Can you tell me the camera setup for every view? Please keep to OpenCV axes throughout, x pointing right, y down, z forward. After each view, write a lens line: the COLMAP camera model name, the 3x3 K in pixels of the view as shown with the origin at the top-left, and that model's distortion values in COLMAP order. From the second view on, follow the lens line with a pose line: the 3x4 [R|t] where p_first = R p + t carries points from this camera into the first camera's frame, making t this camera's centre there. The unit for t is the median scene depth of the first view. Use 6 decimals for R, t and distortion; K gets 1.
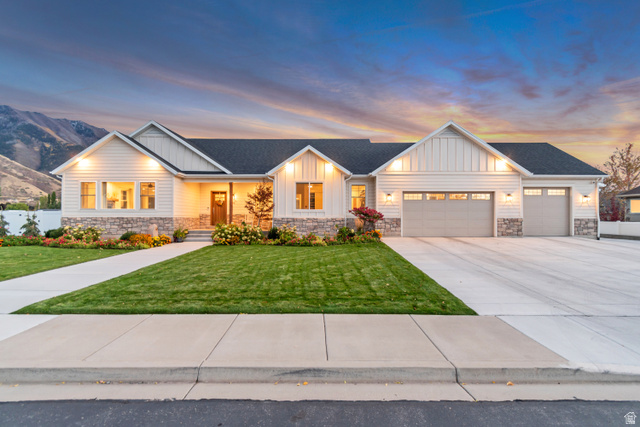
lens RADIAL K [[252.0, 0, 320.1], [0, 252.0, 214.9], [0, 0, 1]] dist [0.012234, 0.000119]
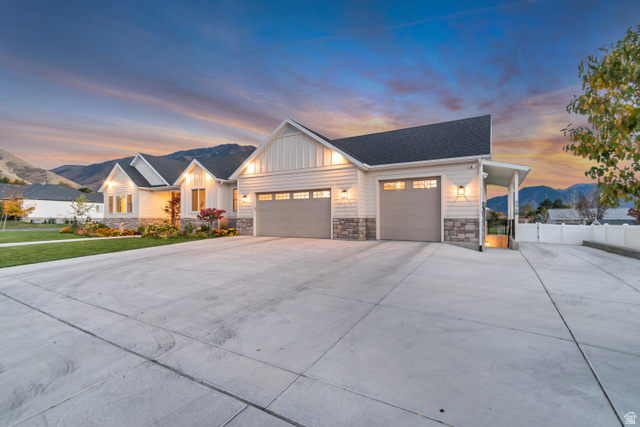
lens RADIAL K [[291.1, 0, 316.2], [0, 291.1, 216.1], [0, 0, 1]] dist [0.014169, -0.000361]
pose [[0.849120, -0.004892, -0.528178, 1.188174], [0.005555, 0.999985, -0.000332, 0.006380], [0.528171, -0.002652, 0.849134, 0.099719]]
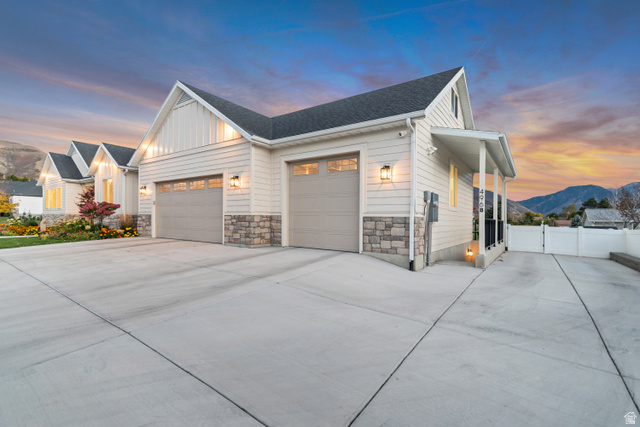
lens RADIAL K [[252.0, 0, 325.4], [0, 252.0, 213.4], [0, 0, 1]] dist [0.012234, 0.000119]
pose [[0.844840, -0.001605, -0.535017, 1.252794], [-0.004048, 0.999948, -0.009391, 0.013700], [0.535004, 0.010100, 0.844789, 0.596969]]
